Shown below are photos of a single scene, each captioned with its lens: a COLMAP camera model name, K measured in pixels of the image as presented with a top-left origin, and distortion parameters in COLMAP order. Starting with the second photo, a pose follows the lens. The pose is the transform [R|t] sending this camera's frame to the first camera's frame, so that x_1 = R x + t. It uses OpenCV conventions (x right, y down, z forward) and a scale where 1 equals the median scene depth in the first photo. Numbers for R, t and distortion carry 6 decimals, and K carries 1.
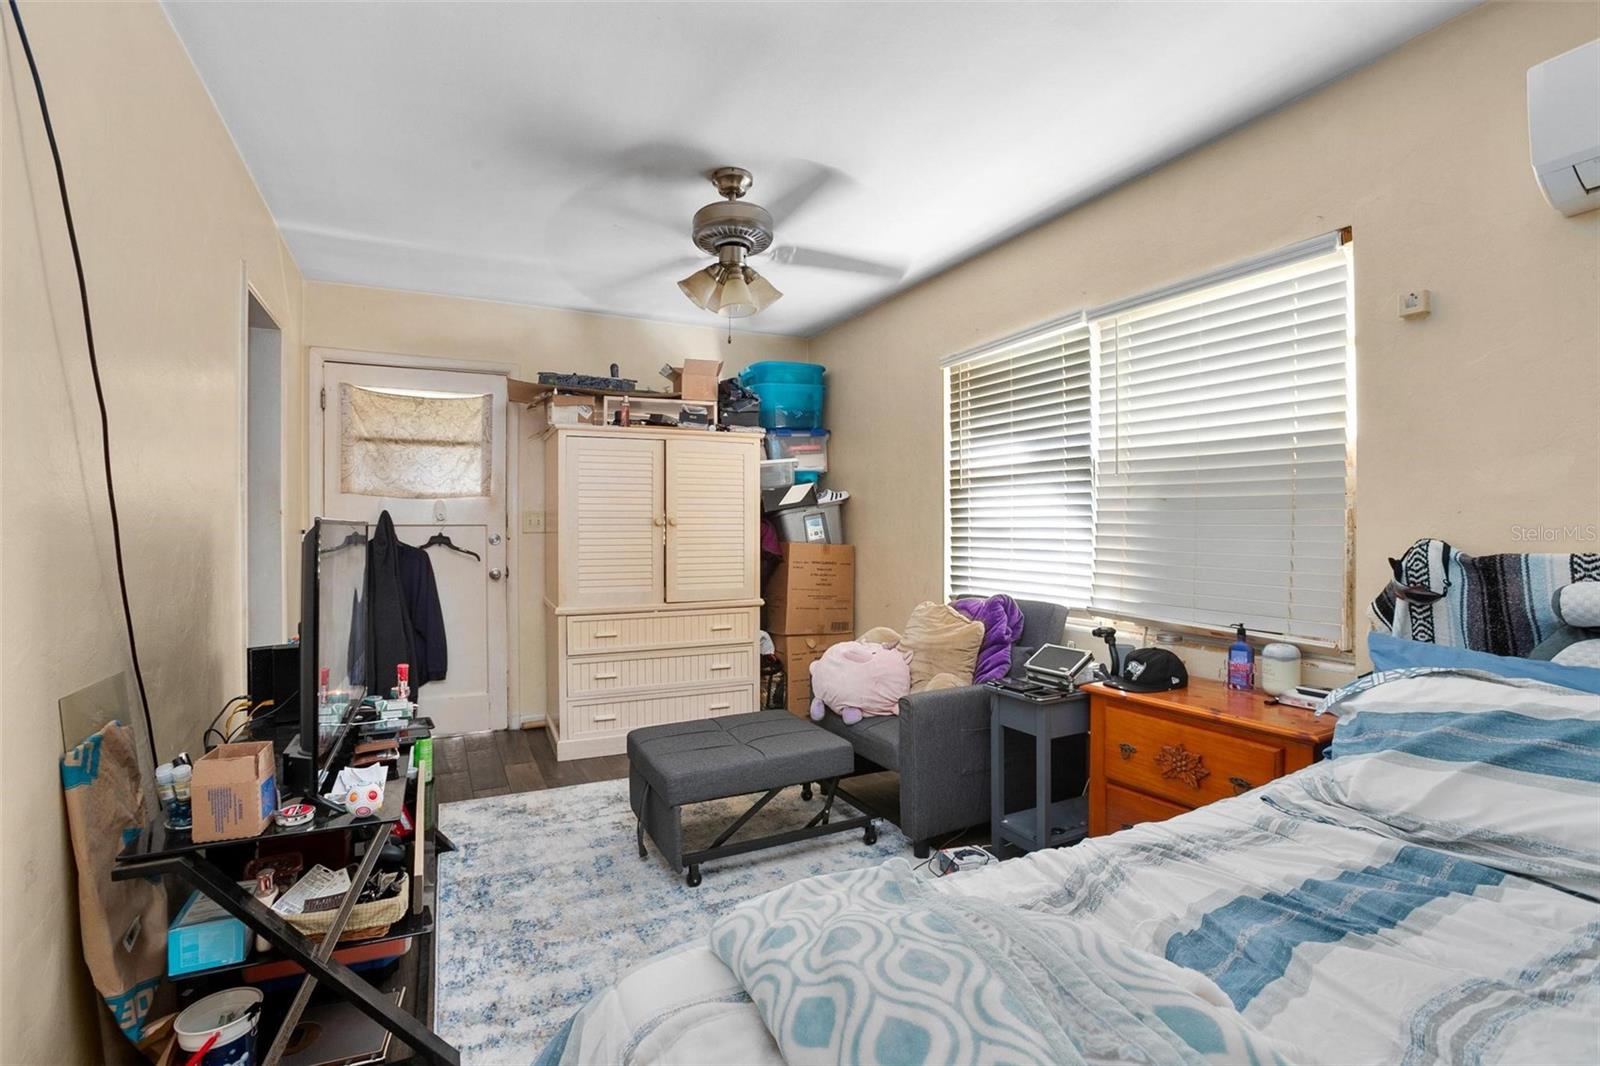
lens RADIAL K [[727.3, 0, 796.1], [0, 727.3, 528.6], [0, 0, 1]] dist [-0.074698, 0.031908]
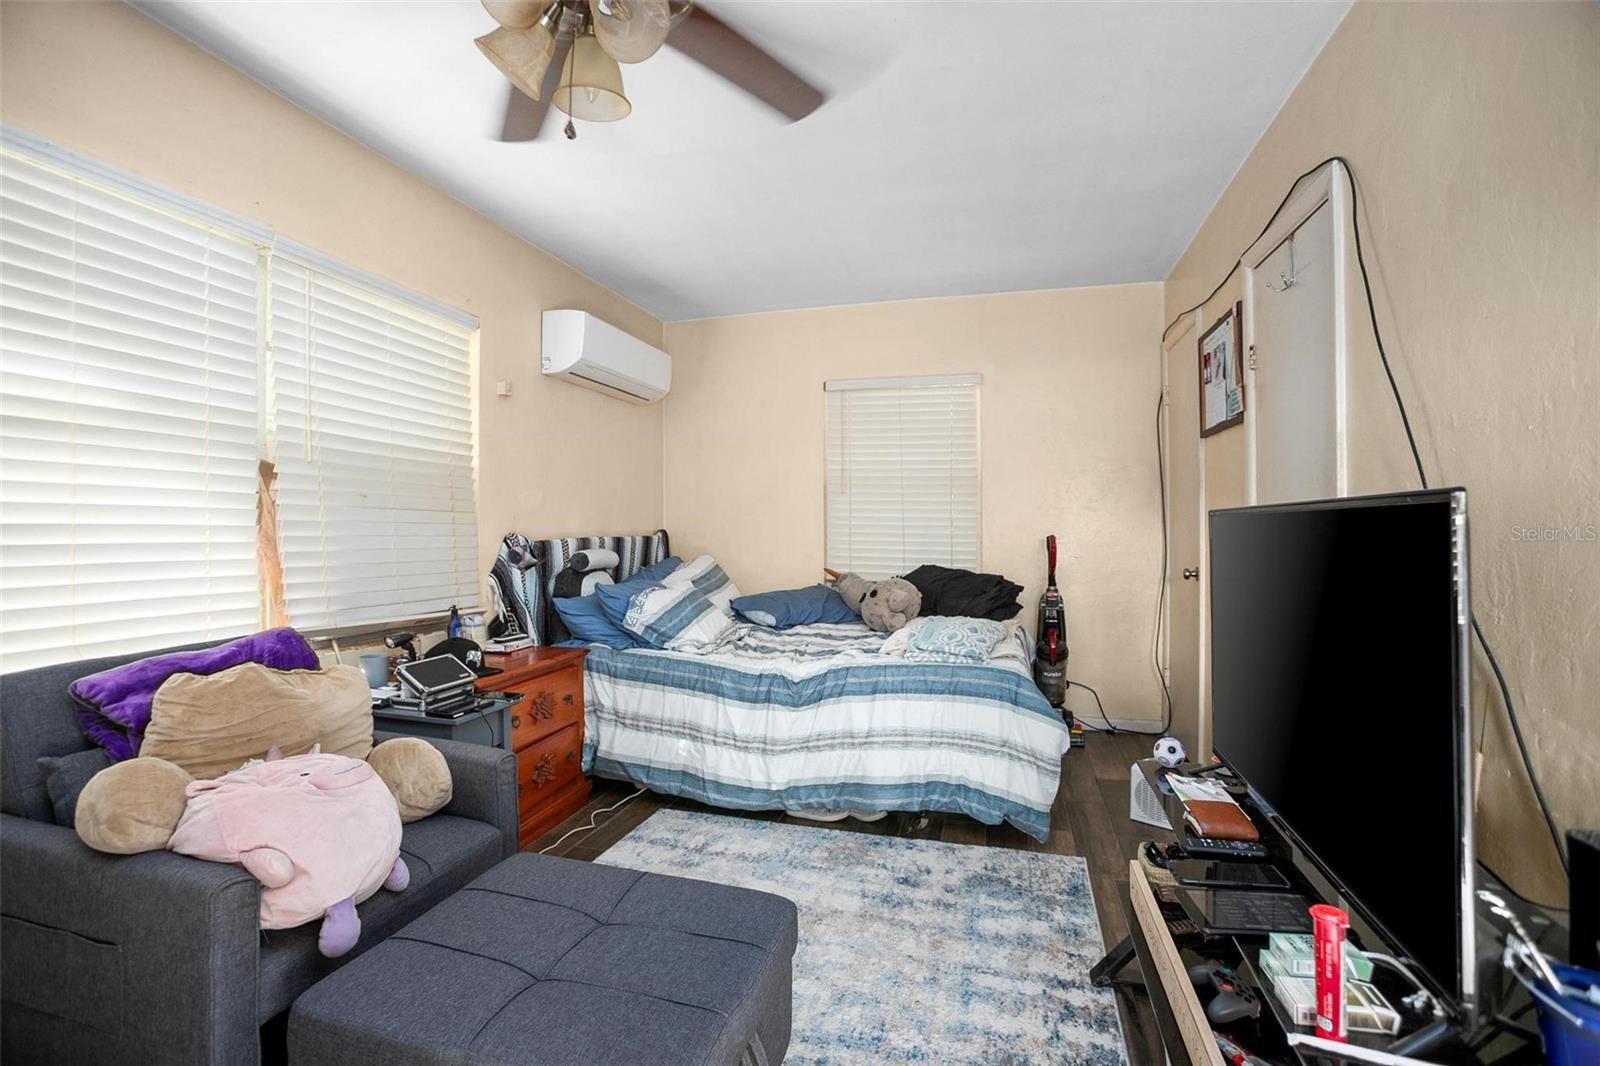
lens RADIAL K [[727.3, 0, 796.1], [0, 727.3, 528.6], [0, 0, 1]] dist [-0.074698, 0.031908]
pose [[-0.722646, 0.000789, 0.691218, -0.683843], [0.002469, 0.999996, 0.001440, 0.003051], [-0.691214, 0.002747, -0.722645, 1.600174]]
